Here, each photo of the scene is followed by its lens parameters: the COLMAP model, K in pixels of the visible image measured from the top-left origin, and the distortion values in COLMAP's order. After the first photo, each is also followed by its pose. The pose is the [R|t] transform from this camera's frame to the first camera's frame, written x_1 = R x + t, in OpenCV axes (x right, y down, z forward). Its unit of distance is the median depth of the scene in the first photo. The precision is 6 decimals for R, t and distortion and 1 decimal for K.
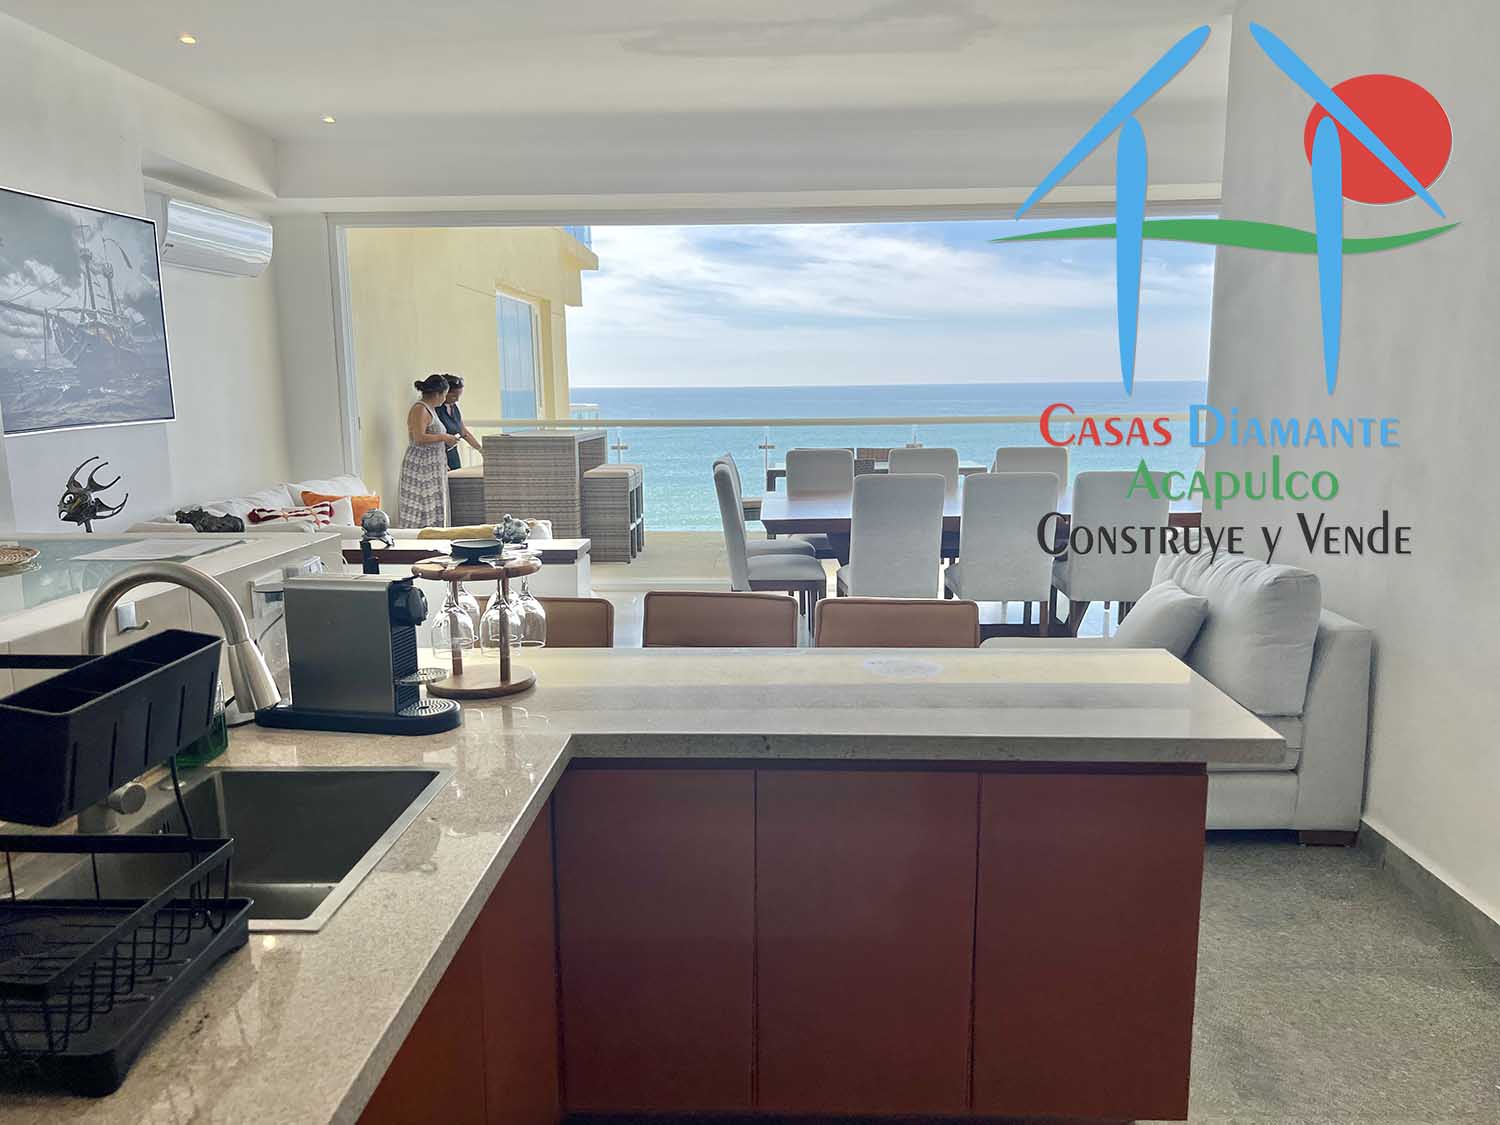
lens RADIAL K [[1123.8, 0, 754.1], [0, 1123.8, 576.1], [0, 0, 1]] dist [0.043179, -0.043612]
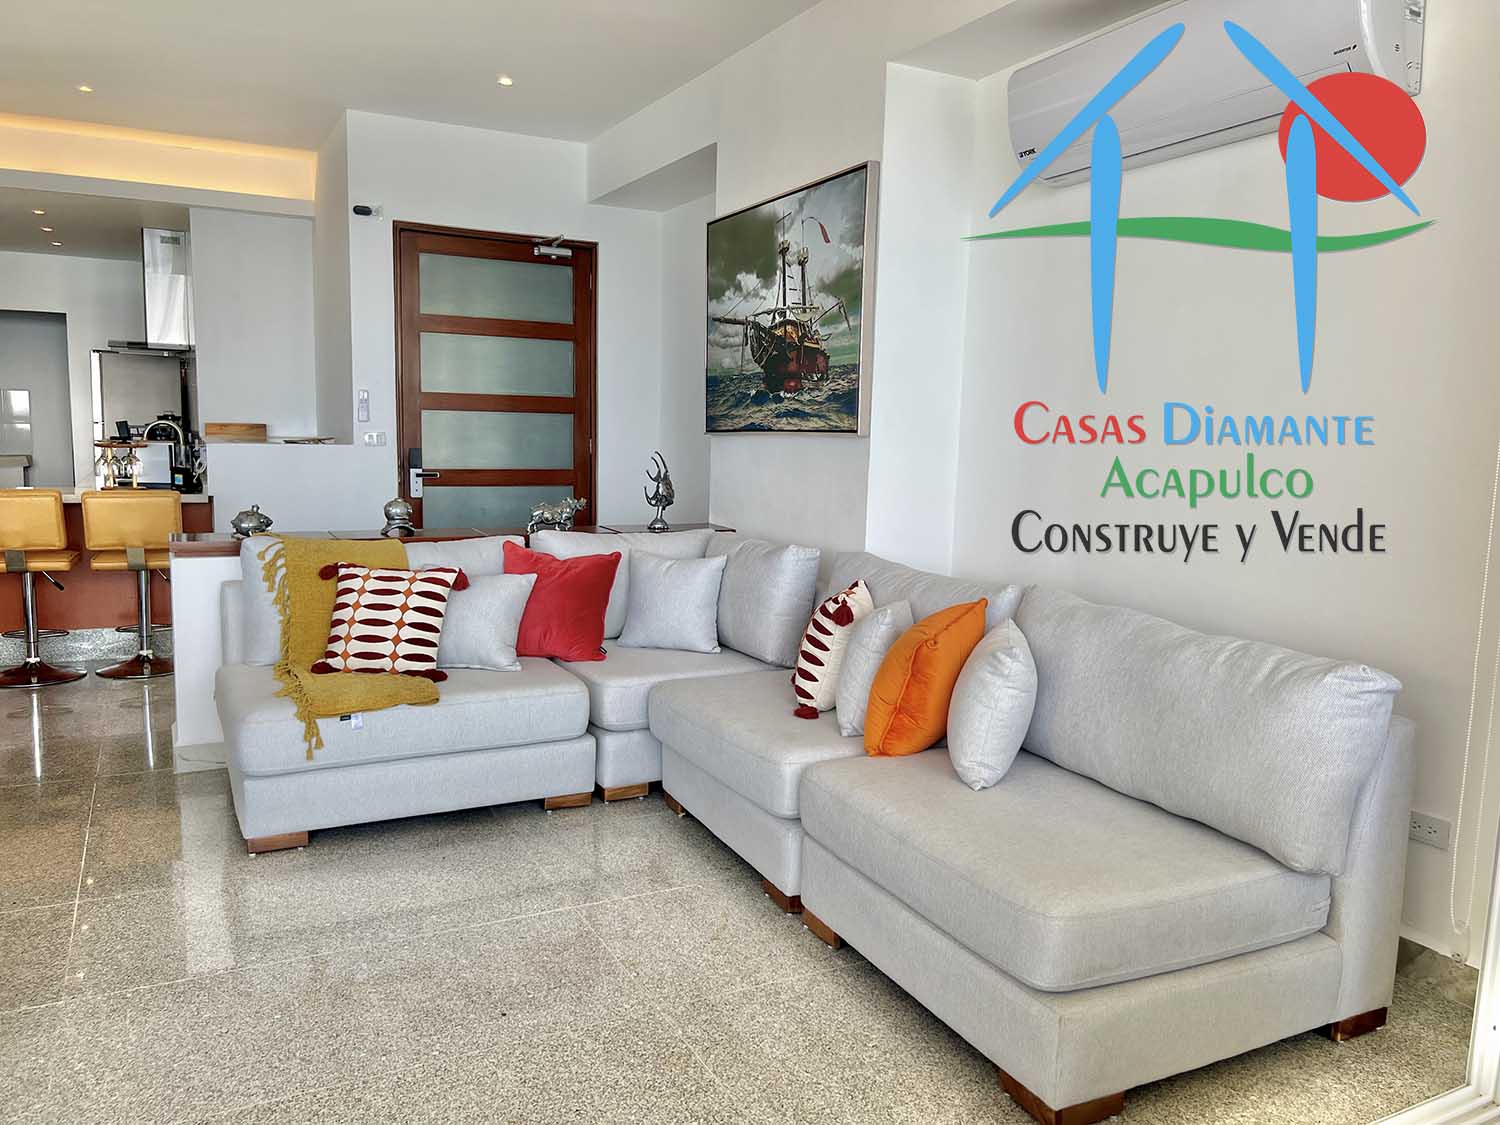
lens RADIAL K [[1123.8, 0, 752.8], [0, 1123.8, 572.8], [0, 0, 1]] dist [0.043179, -0.043612]
pose [[-0.875512, 0.043780, -0.481208, -0.109964], [-0.104816, 0.954966, 0.277585, -0.273283], [0.471690, 0.293468, -0.831496, 1.768781]]
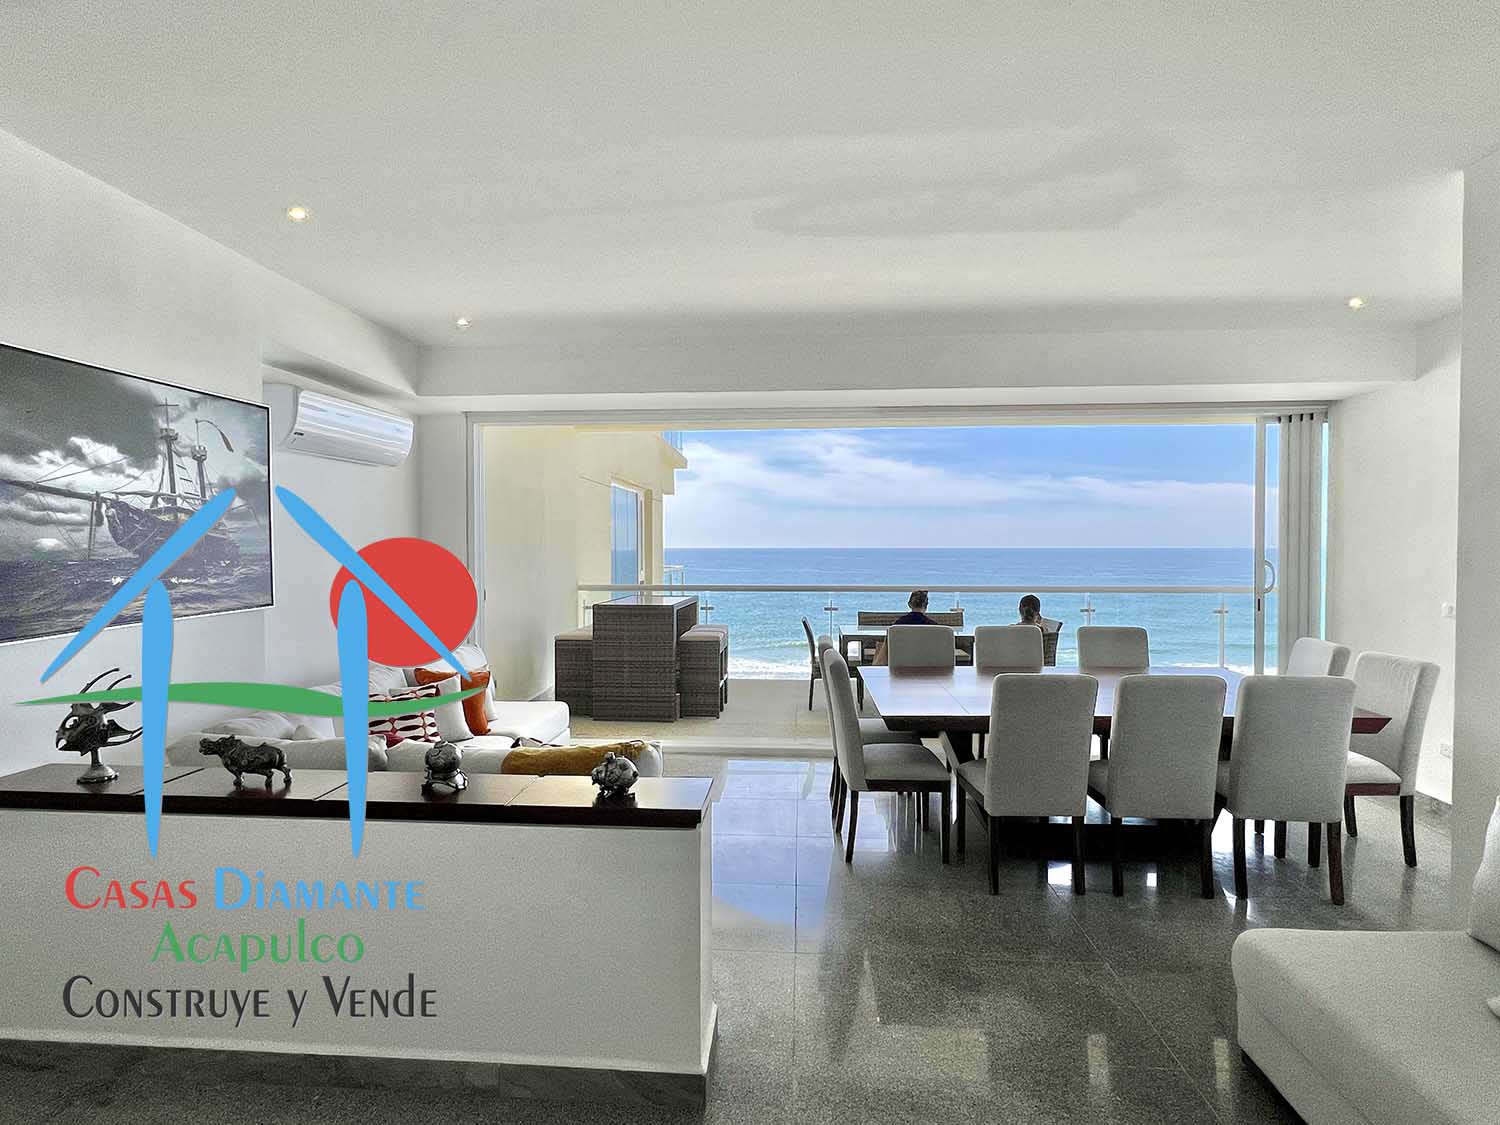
lens RADIAL K [[767.8, 0, 748.7], [0, 767.8, 562.6], [0, 0, 1]] dist [-0.003388, 0.001726]
pose [[0.999082, 0.007037, -0.042260, -0.090883], [-0.013216, 0.988932, -0.147777, -0.092998], [0.040752, 0.148200, 0.988117, 0.409224]]
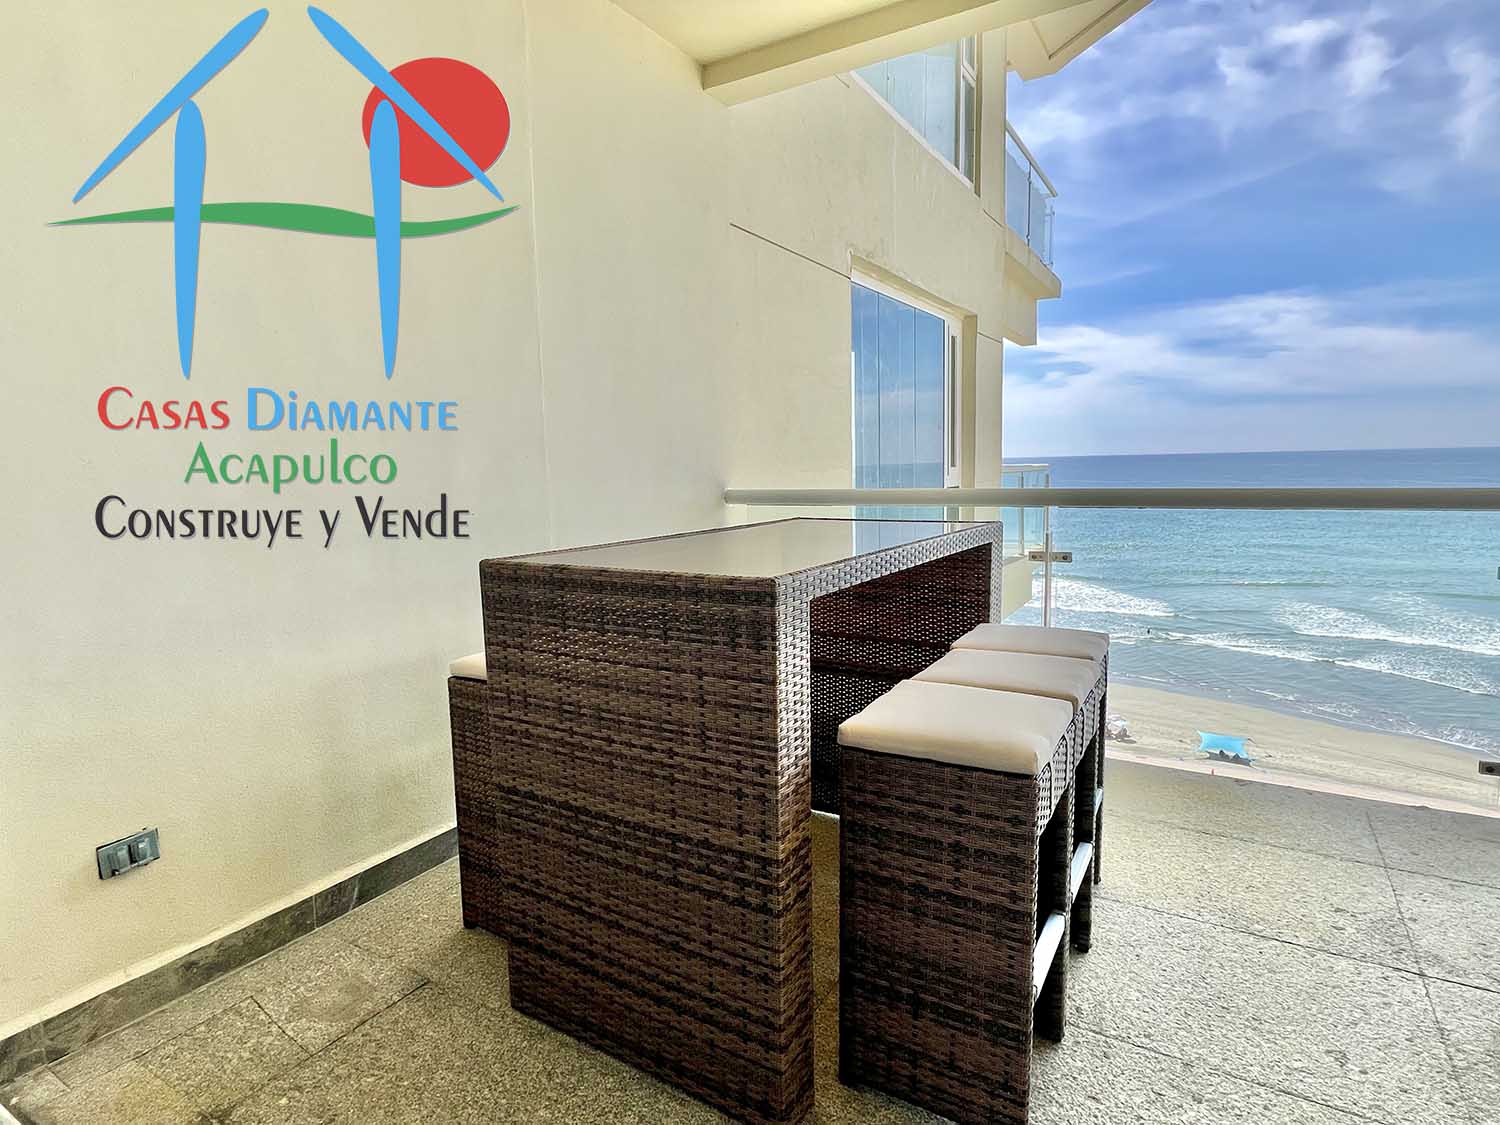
lens RADIAL K [[806.8, 0, 740.3], [0, 806.8, 586.6], [0, 0, 1]] dist [-0.007904, -0.001834]
pose [[0.868526, 0.055702, -0.492504, -0.156127], [-0.059754, 0.998185, 0.007518, -0.213127], [0.492029, 0.022899, 0.870278, 1.492975]]
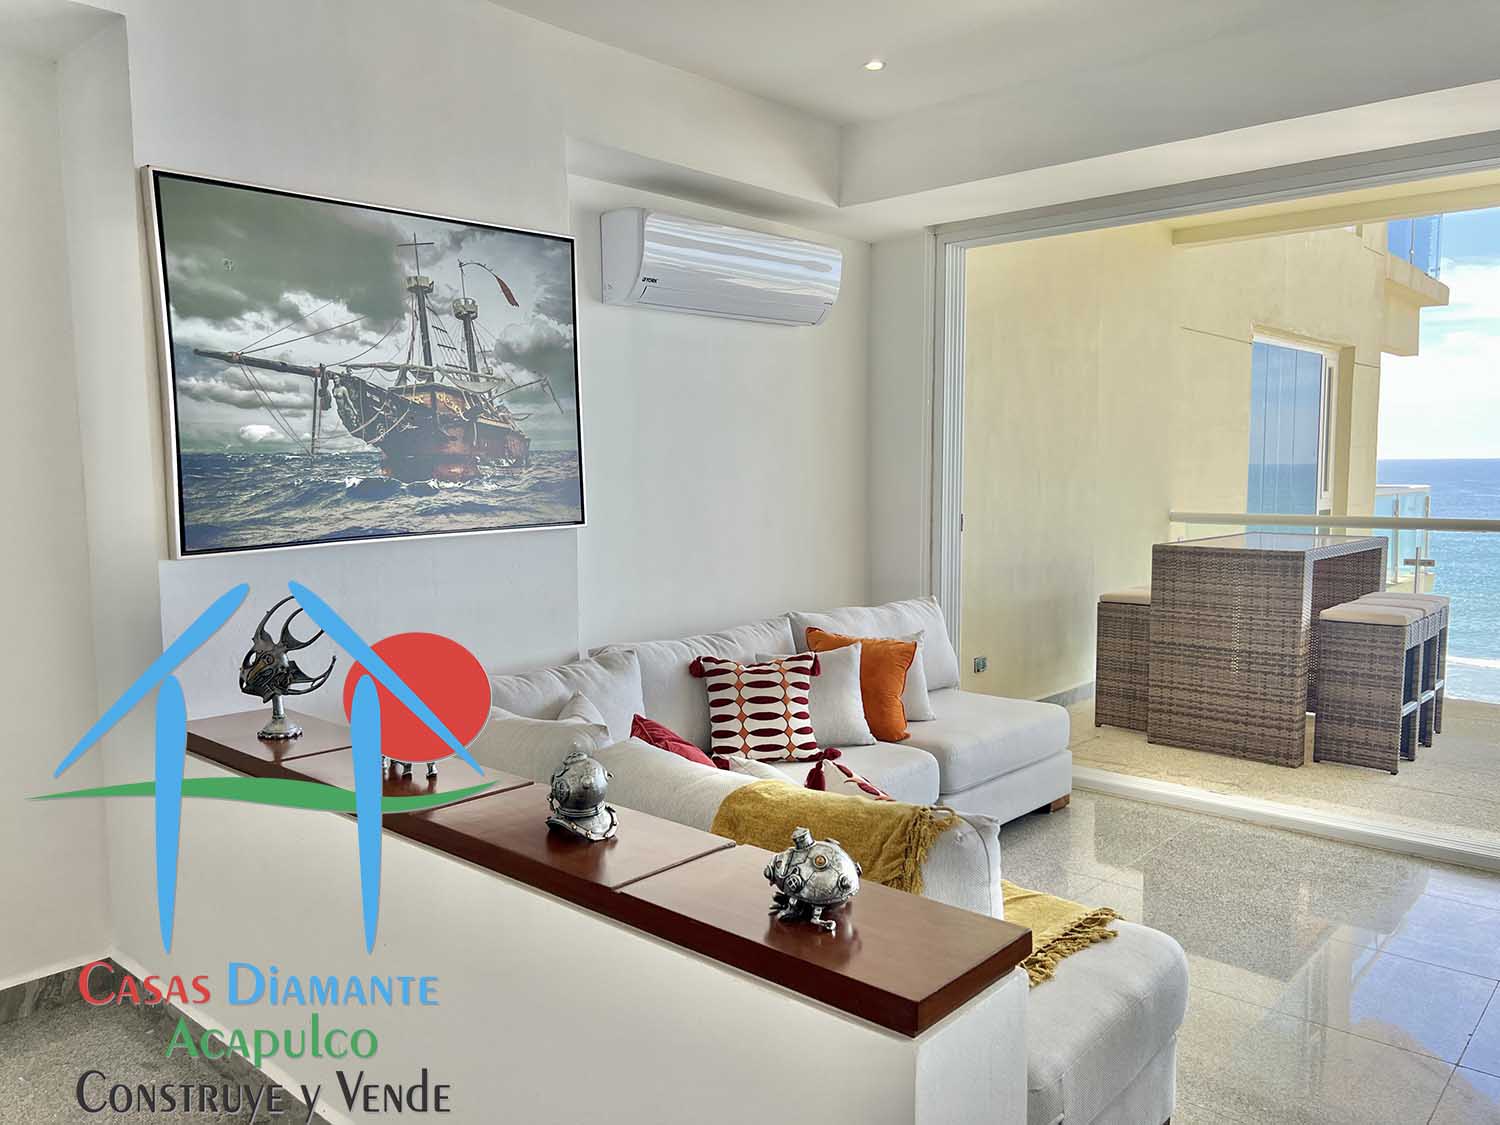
lens RADIAL K [[1123.8, 0, 754.1], [0, 1123.8, 576.0], [0, 0, 1]] dist [0.043179, -0.043612]
pose [[0.765975, 0.065204, -0.639555, 0.004652], [-0.105789, 0.994065, -0.025353, -0.111624], [0.634106, 0.087078, 0.768327, 0.604628]]
